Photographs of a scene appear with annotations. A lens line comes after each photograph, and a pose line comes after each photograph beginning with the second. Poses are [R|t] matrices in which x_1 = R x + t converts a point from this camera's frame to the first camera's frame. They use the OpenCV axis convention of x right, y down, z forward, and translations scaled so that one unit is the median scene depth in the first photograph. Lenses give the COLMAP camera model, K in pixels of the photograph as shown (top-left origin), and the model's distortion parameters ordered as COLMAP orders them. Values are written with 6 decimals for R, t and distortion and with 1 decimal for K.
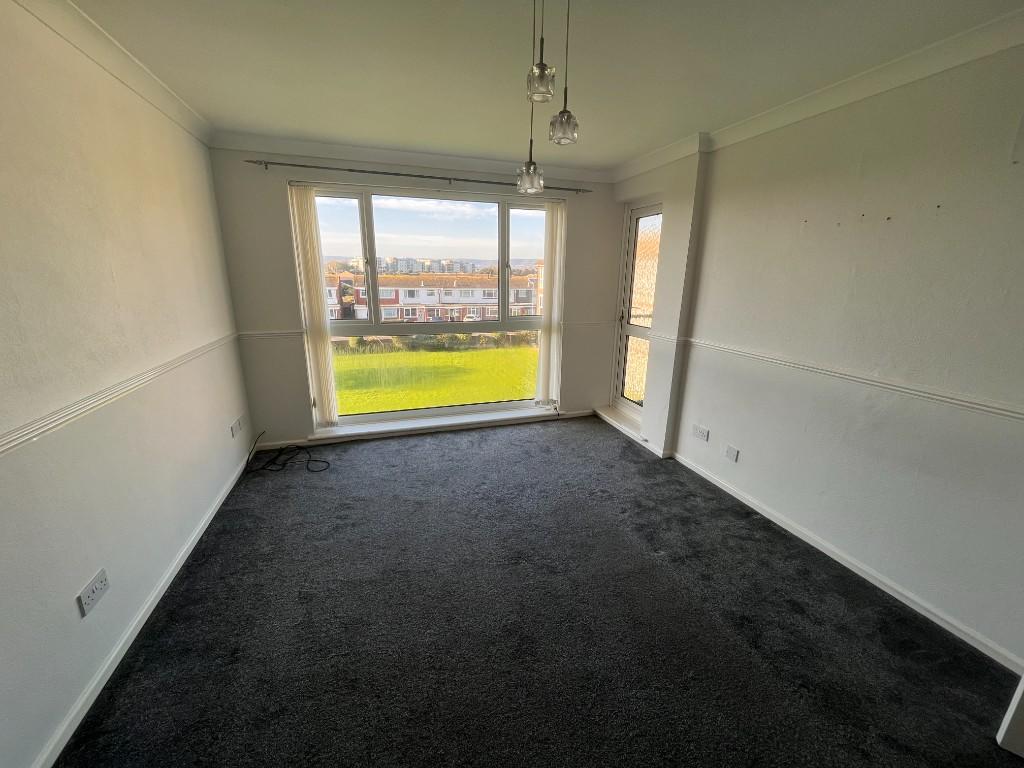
lens RADIAL K [[410.5, 0, 512.8], [0, 410.5, 383.7], [0, 0, 1]] dist [0.003249, -0.001734]
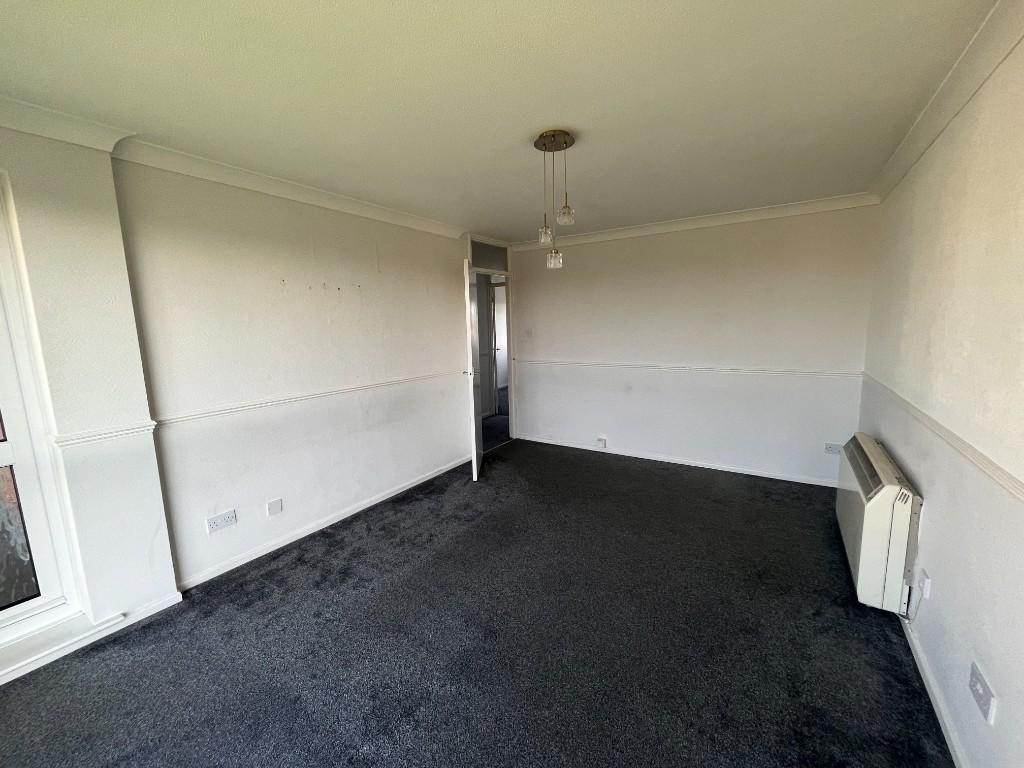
lens RADIAL K [[410.5, 0, 512.6], [0, 410.5, 383.0], [0, 0, 1]] dist [0.003249, -0.001734]
pose [[-0.625664, -0.107350, 0.772671, -0.542093], [0.220512, 0.925752, 0.307176, -0.281302], [-0.748277, 0.362572, -0.555538, 1.061633]]
